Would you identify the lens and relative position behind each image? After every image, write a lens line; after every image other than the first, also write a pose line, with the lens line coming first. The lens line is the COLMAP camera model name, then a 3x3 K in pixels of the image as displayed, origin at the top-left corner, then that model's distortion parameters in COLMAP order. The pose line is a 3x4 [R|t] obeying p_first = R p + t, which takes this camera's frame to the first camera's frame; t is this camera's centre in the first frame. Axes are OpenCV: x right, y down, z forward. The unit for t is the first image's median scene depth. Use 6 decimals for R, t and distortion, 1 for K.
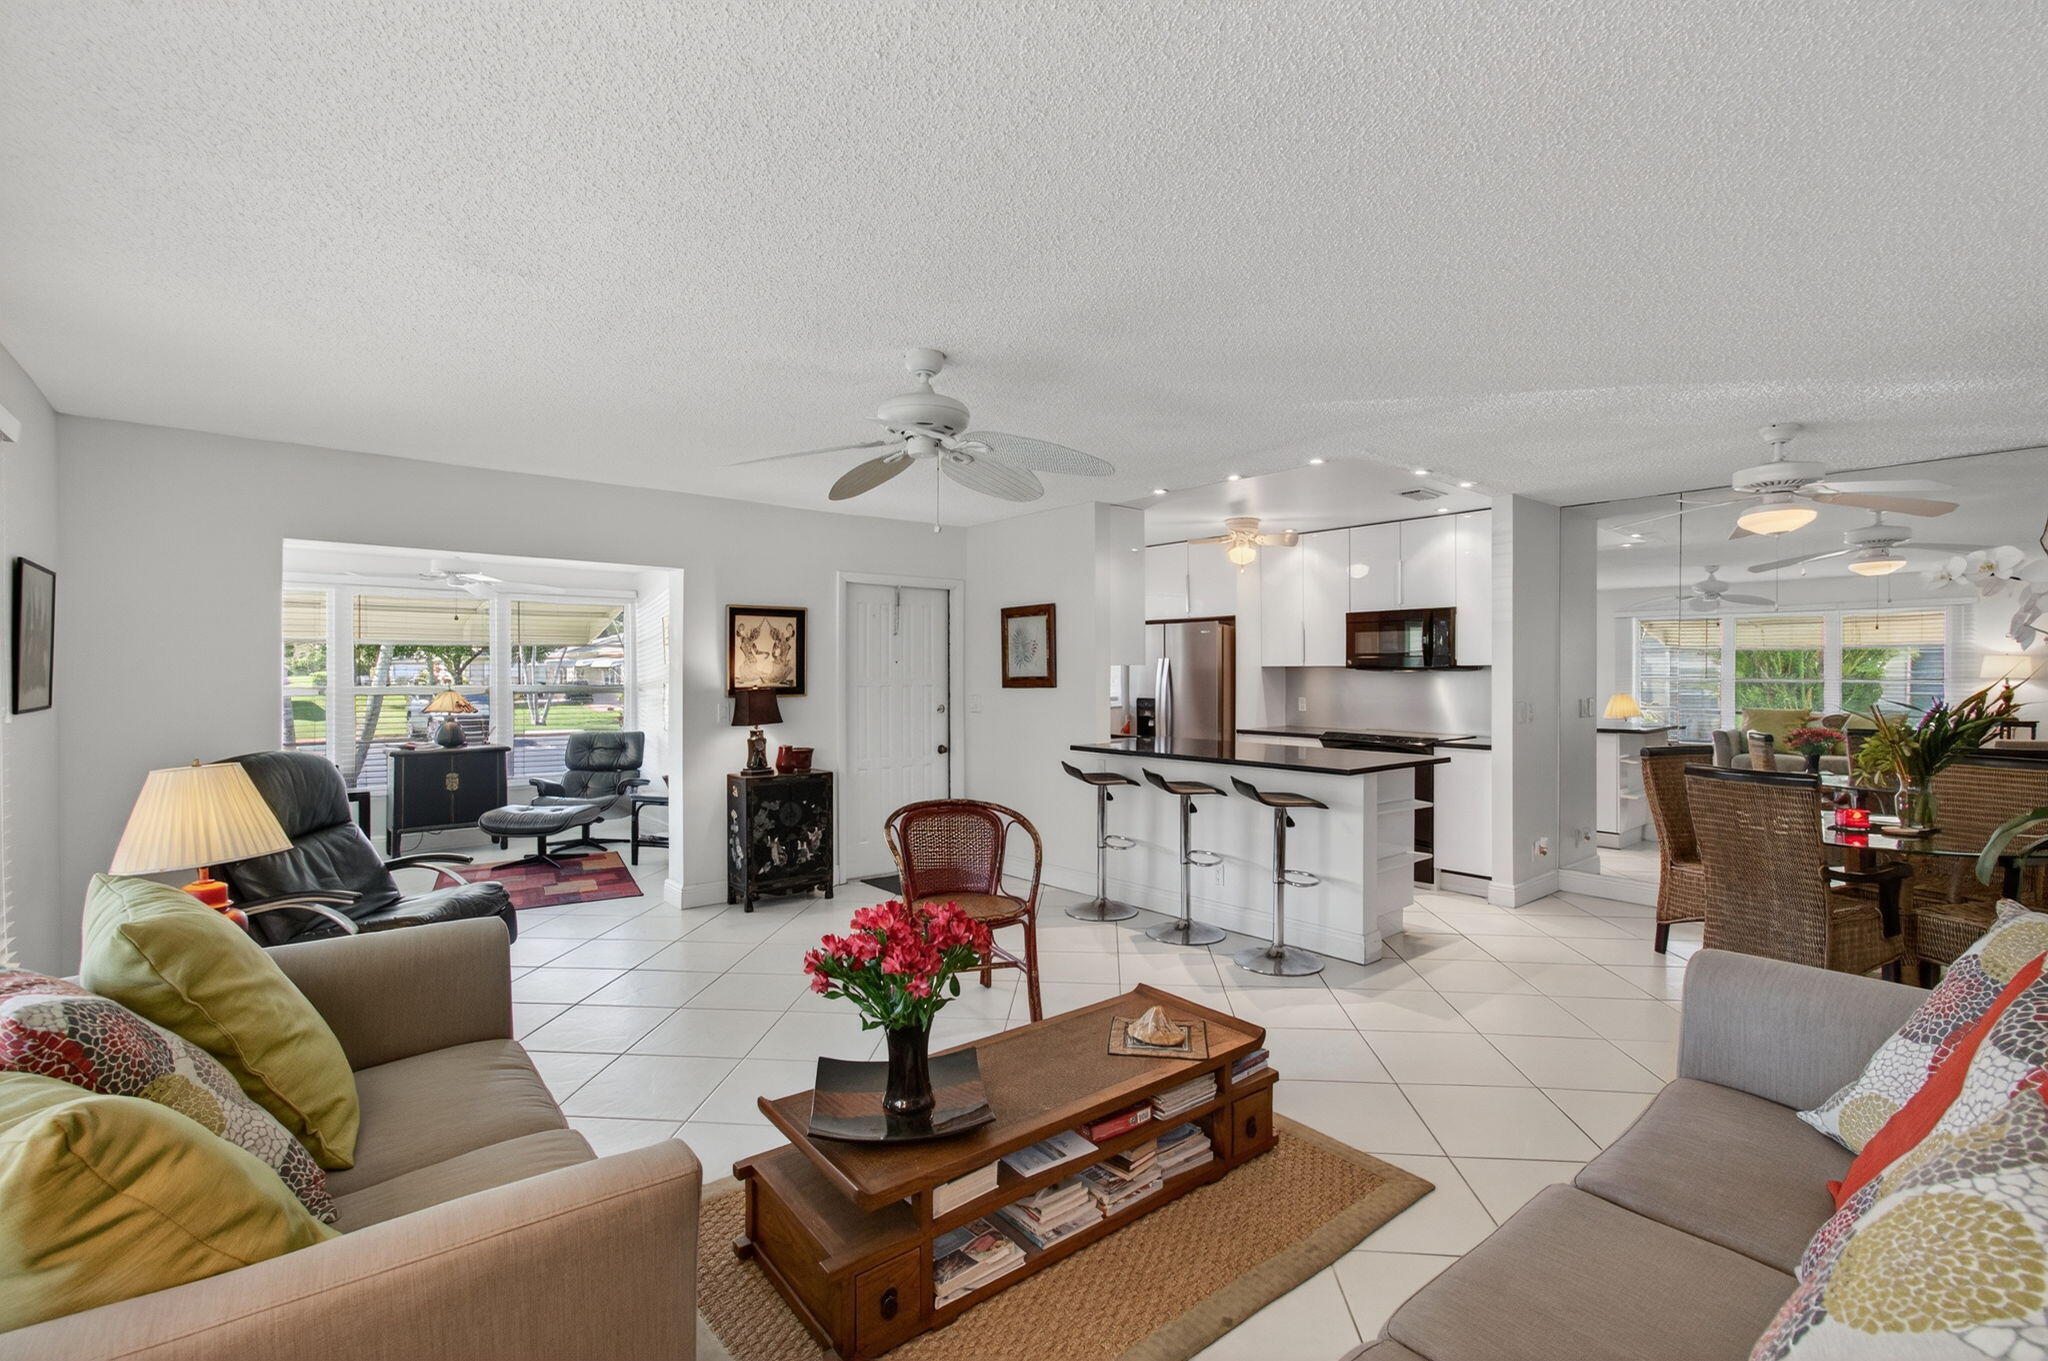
lens RADIAL K [[911.5, 0, 1024.0], [0, 911.5, 680.5], [0, 0, 1]] dist [-0.048345, -0.000045]
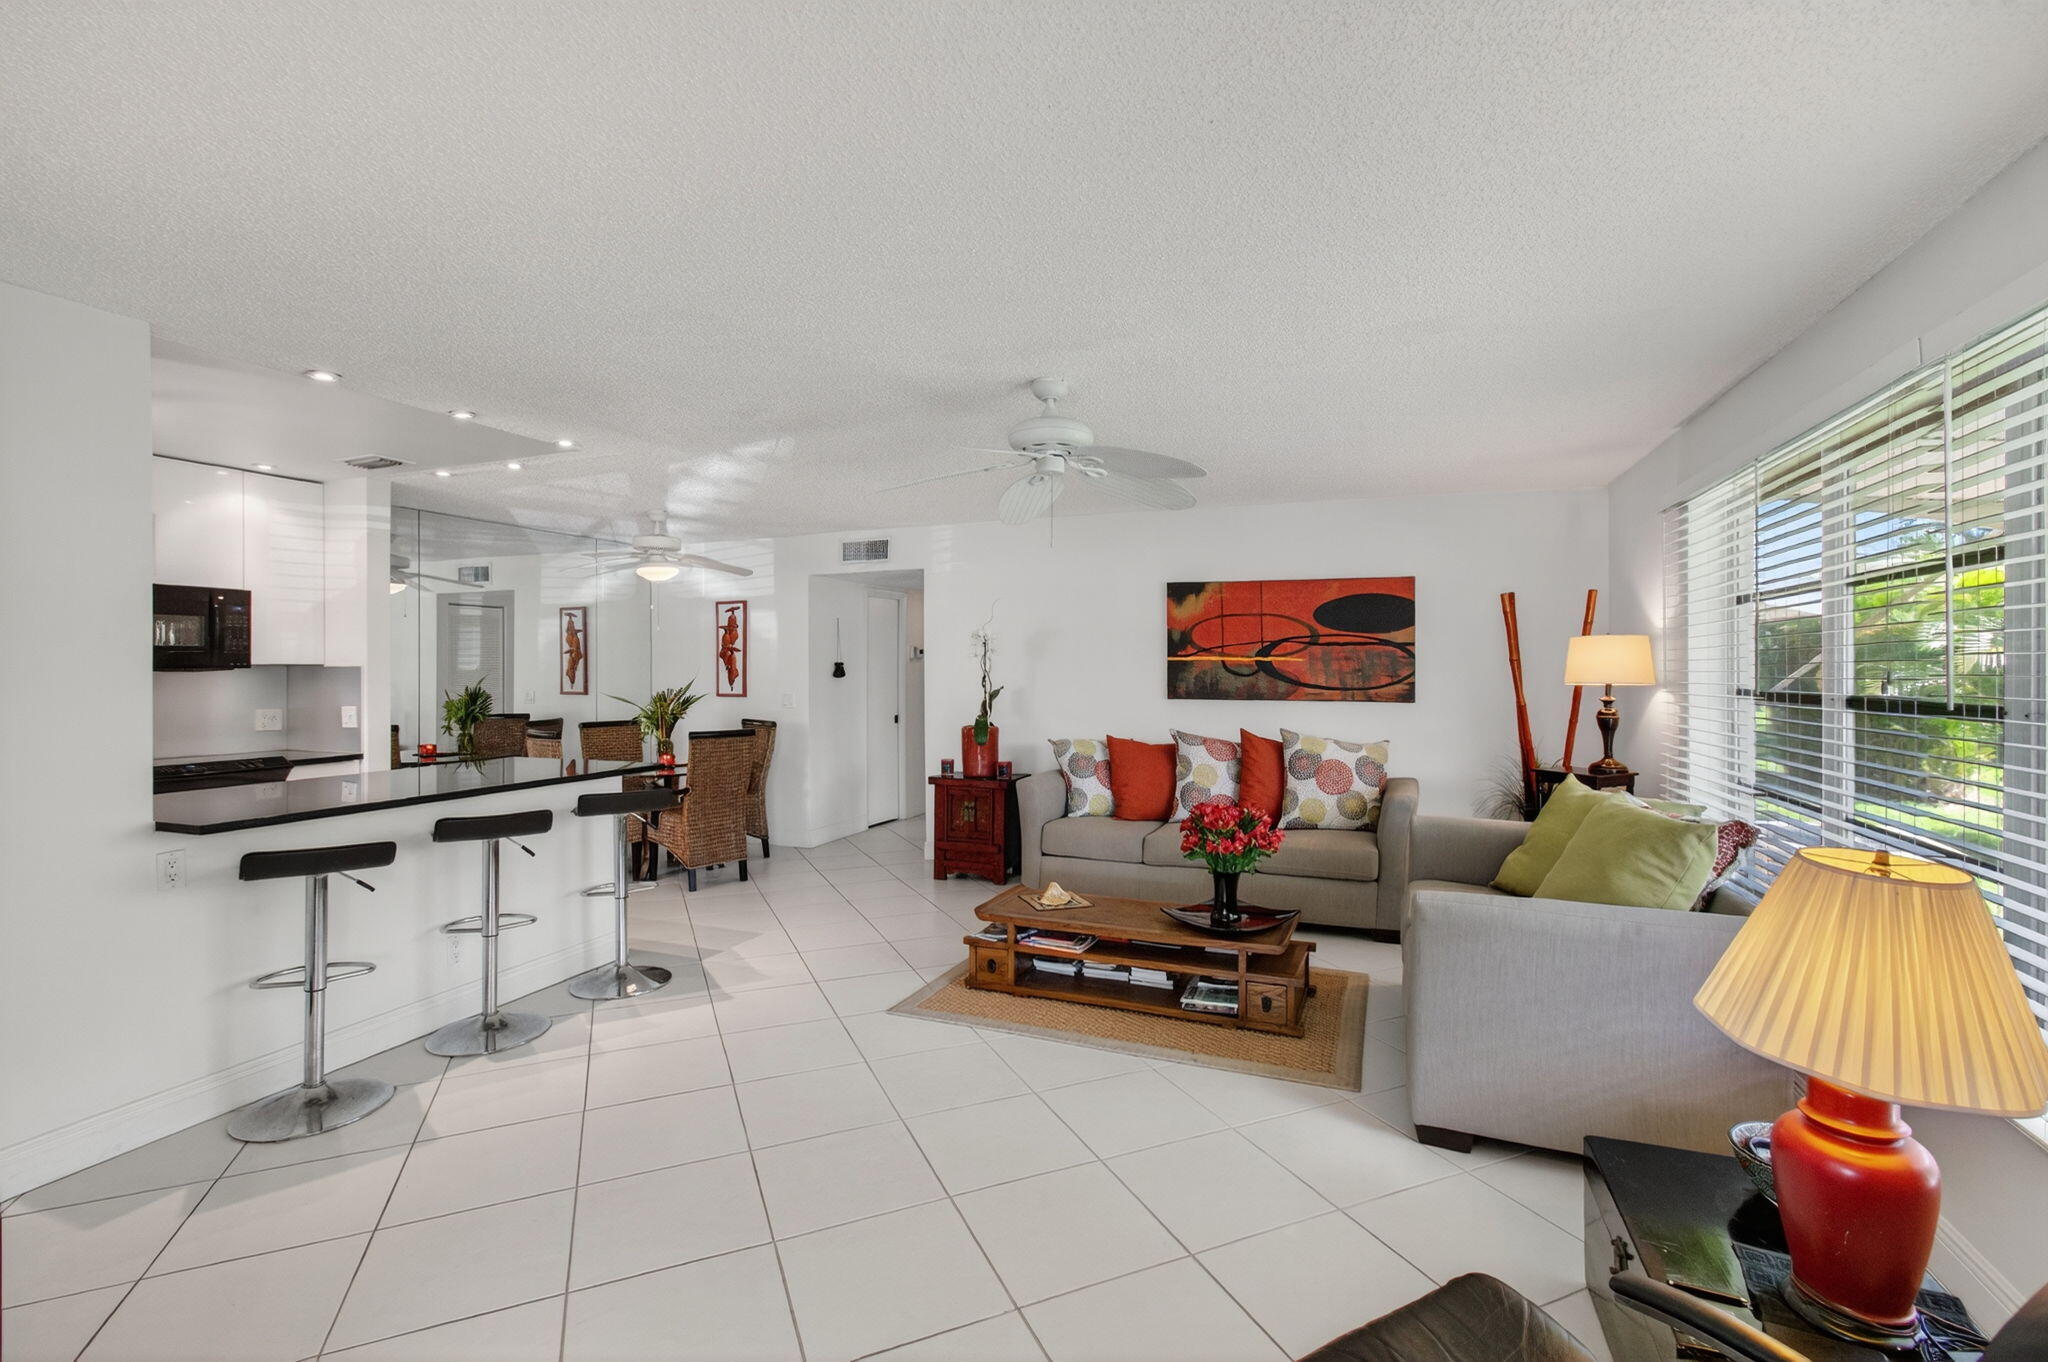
lens RADIAL K [[948.5, 0, 1015.4], [0, 948.5, 677.3], [0, 0, 1]] dist [-0.052486, 0.081866]
pose [[-0.465993, -0.009545, 0.884737, -0.572658], [0.011233, 0.999797, 0.016702, -0.012063], [-0.884717, 0.017721, -0.465791, 0.814912]]
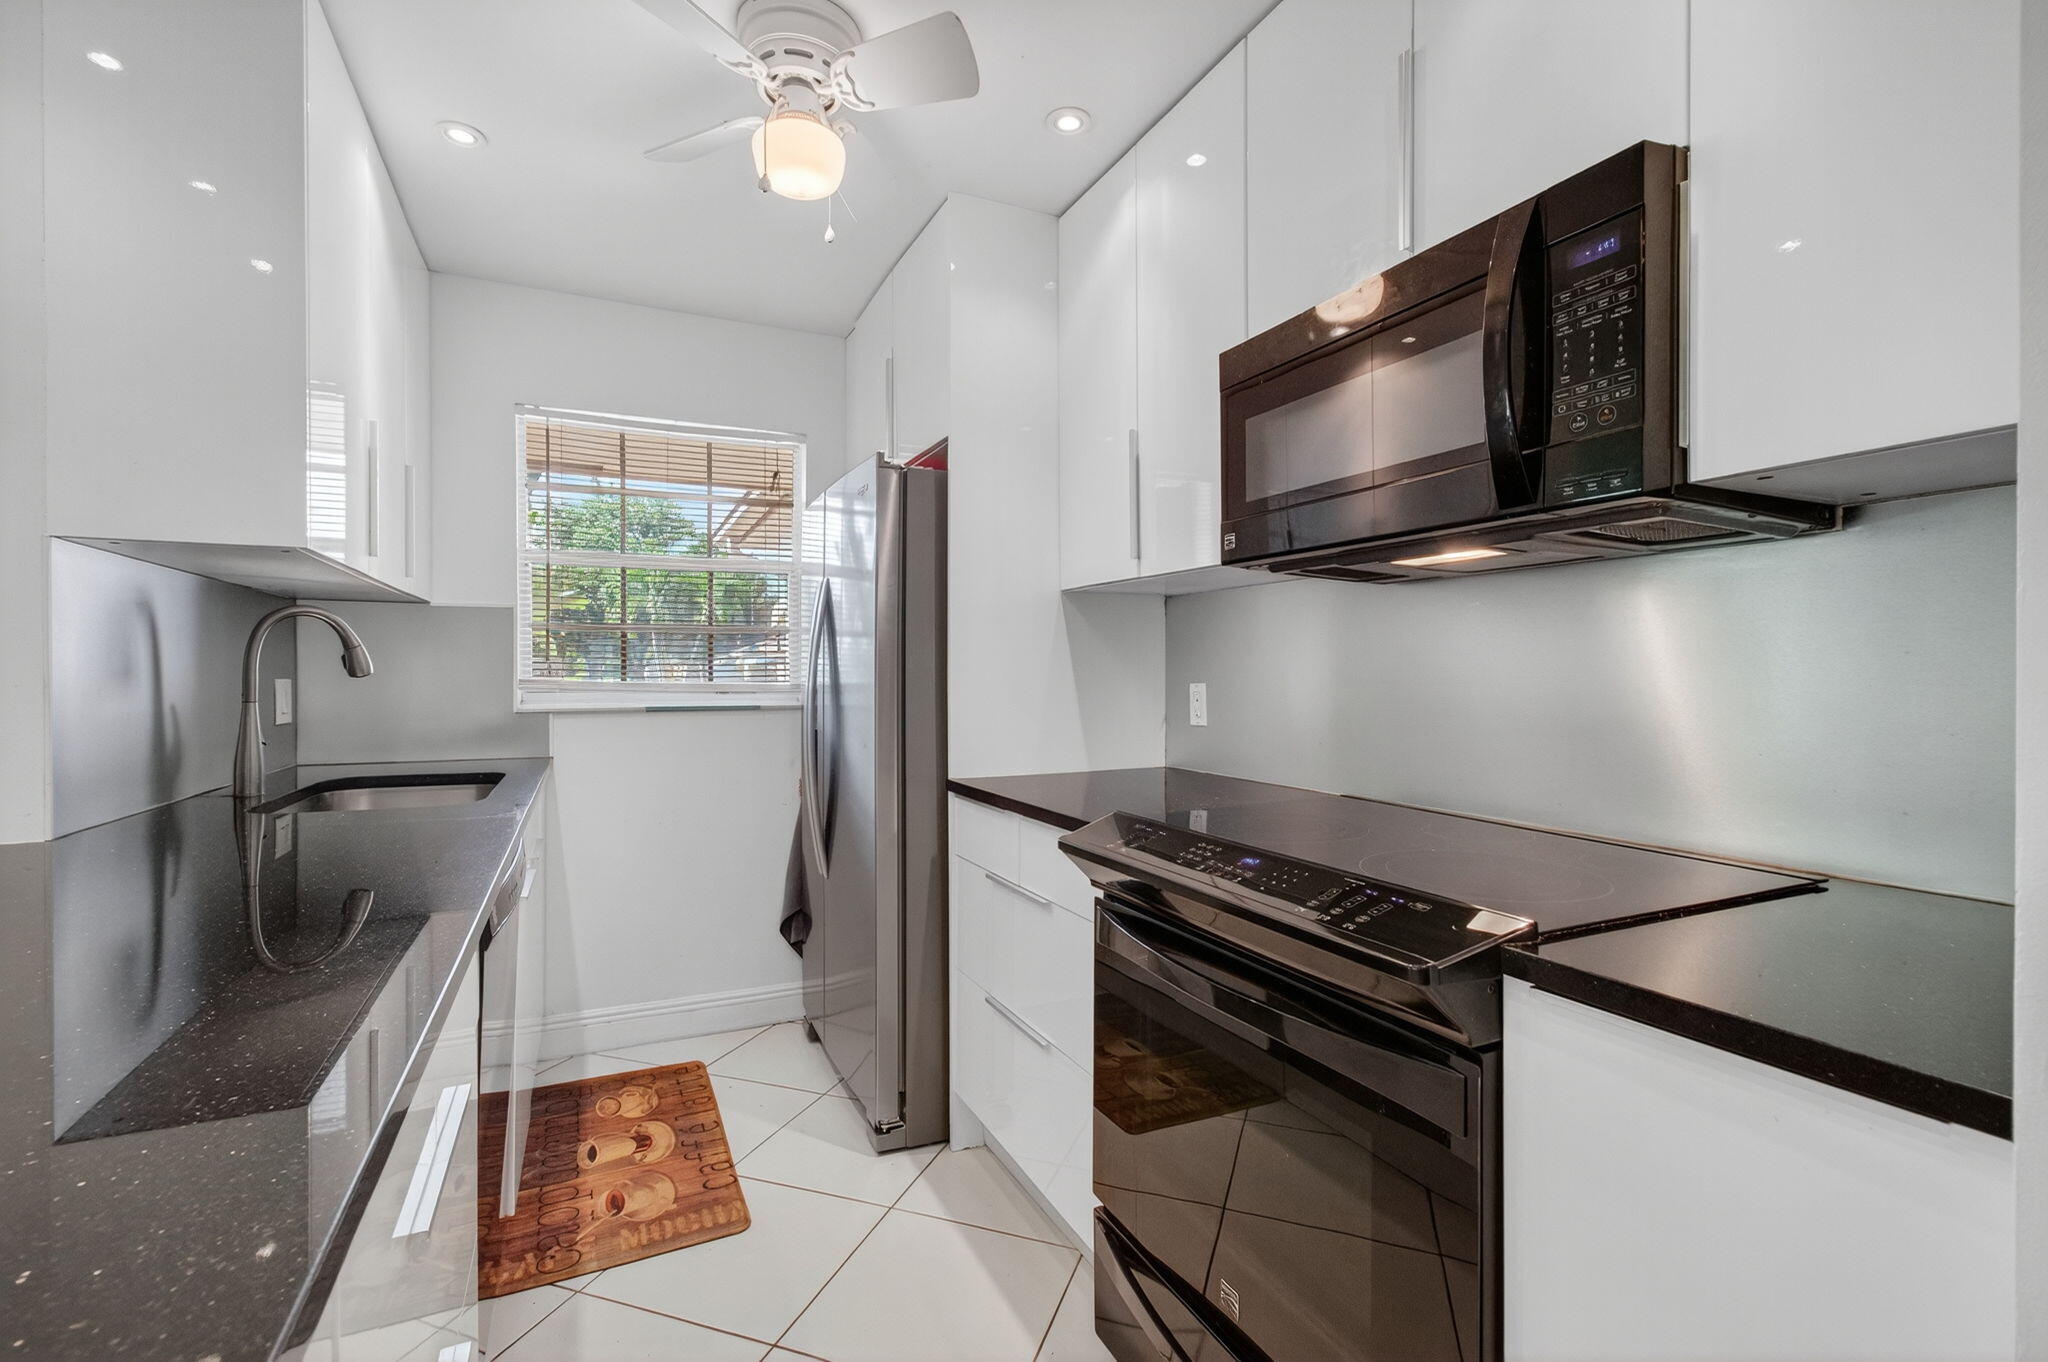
lens RADIAL K [[909.8, 0, 1010.0], [0, 909.8, 670.4], [0, 0, 1]] dist [0.001296, 0.008912]
pose [[0.966243, -0.000899, -0.257632, 0.421428], [-0.001801, 0.999946, -0.010244, 0.023201], [0.257628, 0.010362, 0.966189, 0.827101]]
